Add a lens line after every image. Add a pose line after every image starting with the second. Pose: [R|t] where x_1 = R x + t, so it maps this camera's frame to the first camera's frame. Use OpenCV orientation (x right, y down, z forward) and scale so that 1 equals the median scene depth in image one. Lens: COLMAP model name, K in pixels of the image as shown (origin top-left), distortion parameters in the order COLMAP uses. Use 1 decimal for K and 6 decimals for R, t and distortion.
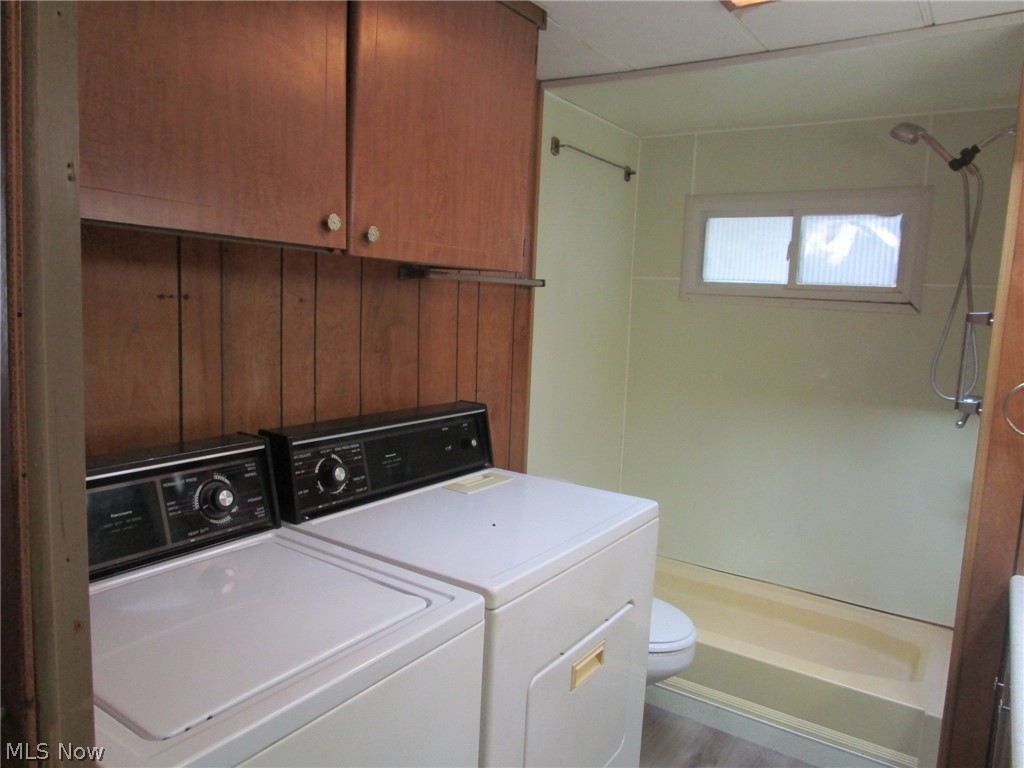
lens RADIAL K [[727.1, 0, 512.0], [0, 727.1, 380.8], [0, 0, 1]] dist [-0.031408, 0.008545]
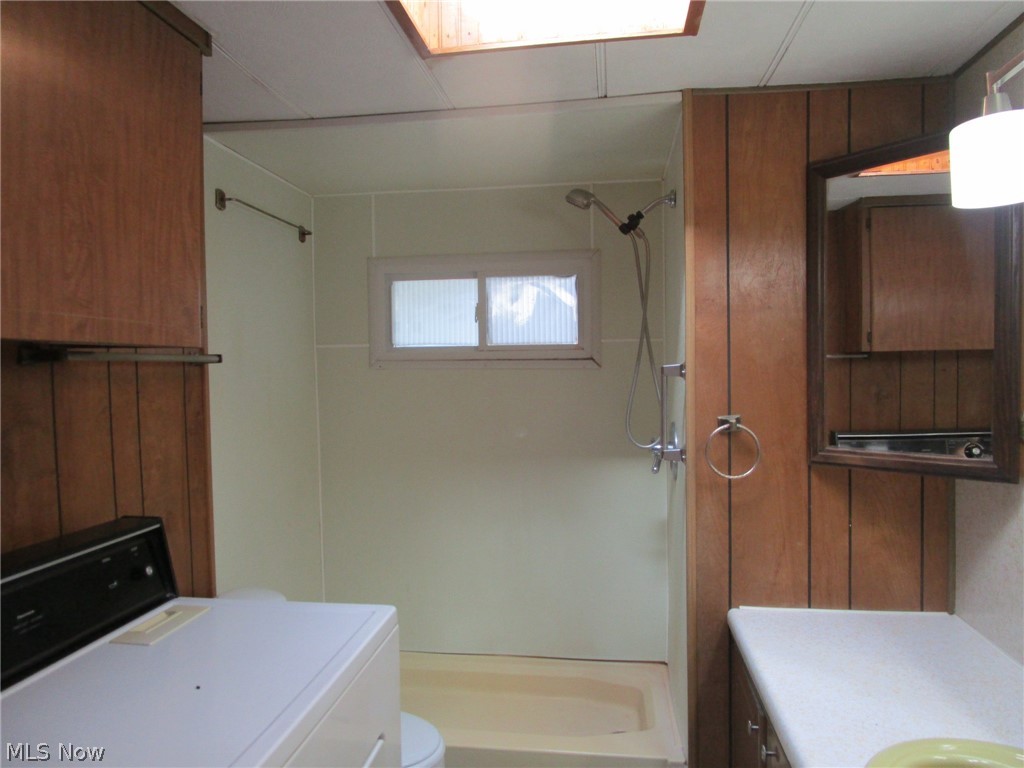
lens RADIAL K [[727.1, 0, 511.0], [0, 727.1, 388.0], [0, 0, 1]] dist [-0.031408, 0.008545]
pose [[0.894625, -0.068863, 0.441479, -0.029085], [0.103539, 0.993109, -0.054907, -0.021633], [-0.434656, 0.094832, 0.895590, 0.119431]]
